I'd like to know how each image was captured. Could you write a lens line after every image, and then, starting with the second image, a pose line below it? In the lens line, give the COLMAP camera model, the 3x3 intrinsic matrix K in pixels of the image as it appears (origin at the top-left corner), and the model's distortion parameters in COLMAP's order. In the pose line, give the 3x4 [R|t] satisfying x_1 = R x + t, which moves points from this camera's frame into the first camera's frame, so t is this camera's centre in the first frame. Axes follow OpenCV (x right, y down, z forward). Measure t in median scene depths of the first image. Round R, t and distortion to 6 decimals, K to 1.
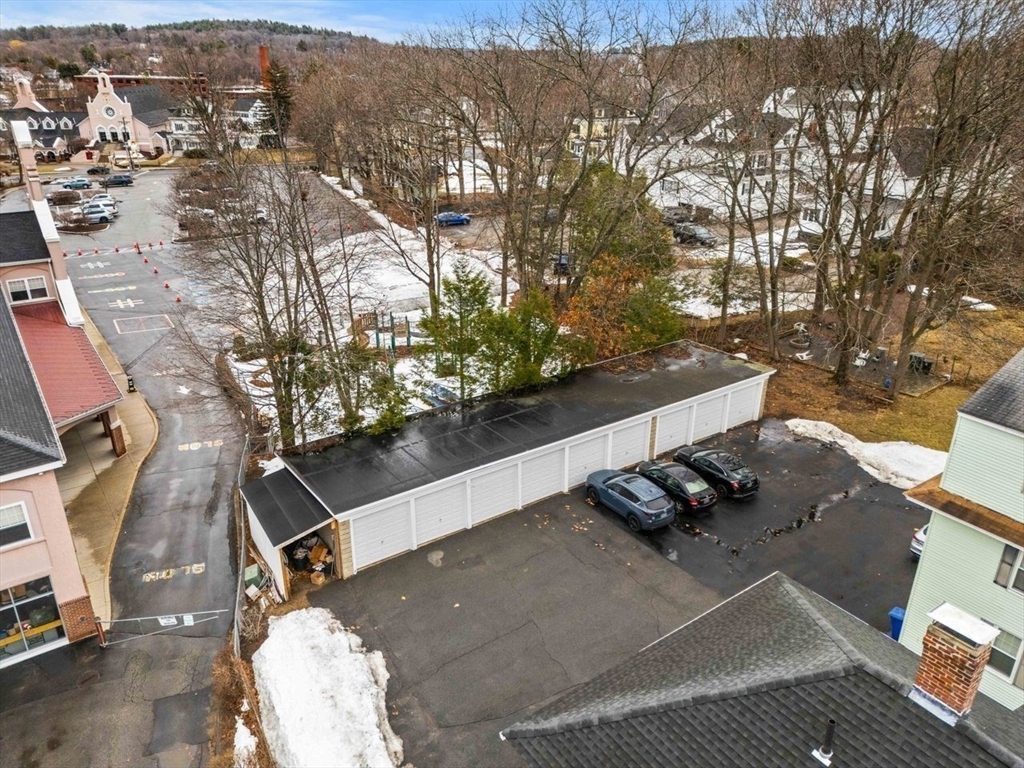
lens RADIAL K [[745.2, 0, 514.7], [0, 745.2, 386.0], [0, 0, 1]] dist [0.070258, -0.055965]
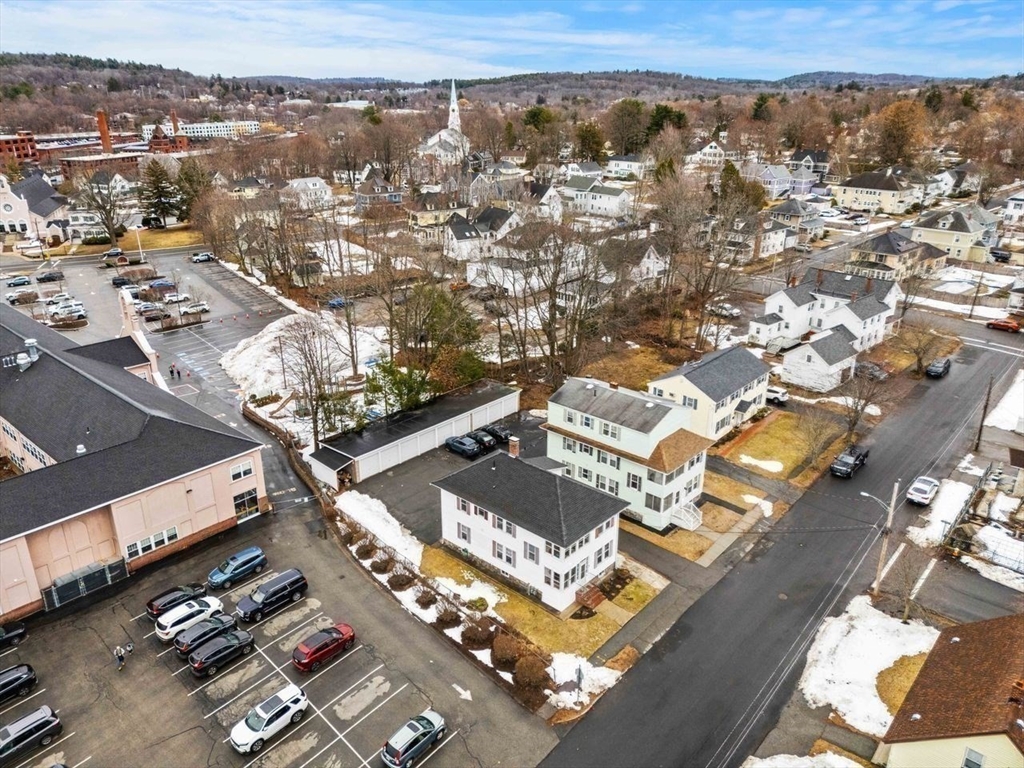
lens RADIAL K [[745.2, 0, 514.6], [0, 745.2, 381.9], [0, 0, 1]] dist [0.070258, -0.055965]
pose [[0.976460, -0.083963, 0.198684, -0.095595], [0.090435, 0.995620, -0.023712, 0.006296], [-0.195823, 0.041122, 0.979777, -0.917158]]
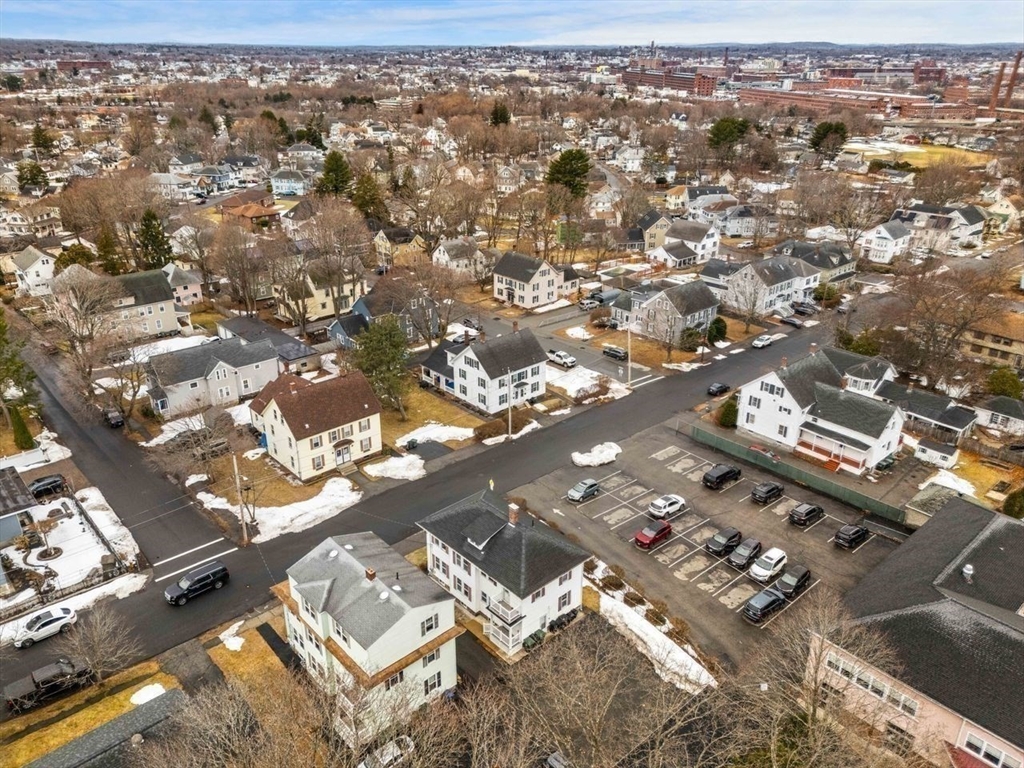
lens RADIAL K [[745.2, 0, 510.2], [0, 745.2, 384.2], [0, 0, 1]] dist [0.070258, -0.055965]
pose [[-0.993543, 0.036881, -0.107298, 0.252519], [-0.053638, 0.680660, 0.730633, -0.951392], [0.099980, 0.731670, -0.674287, 0.881182]]
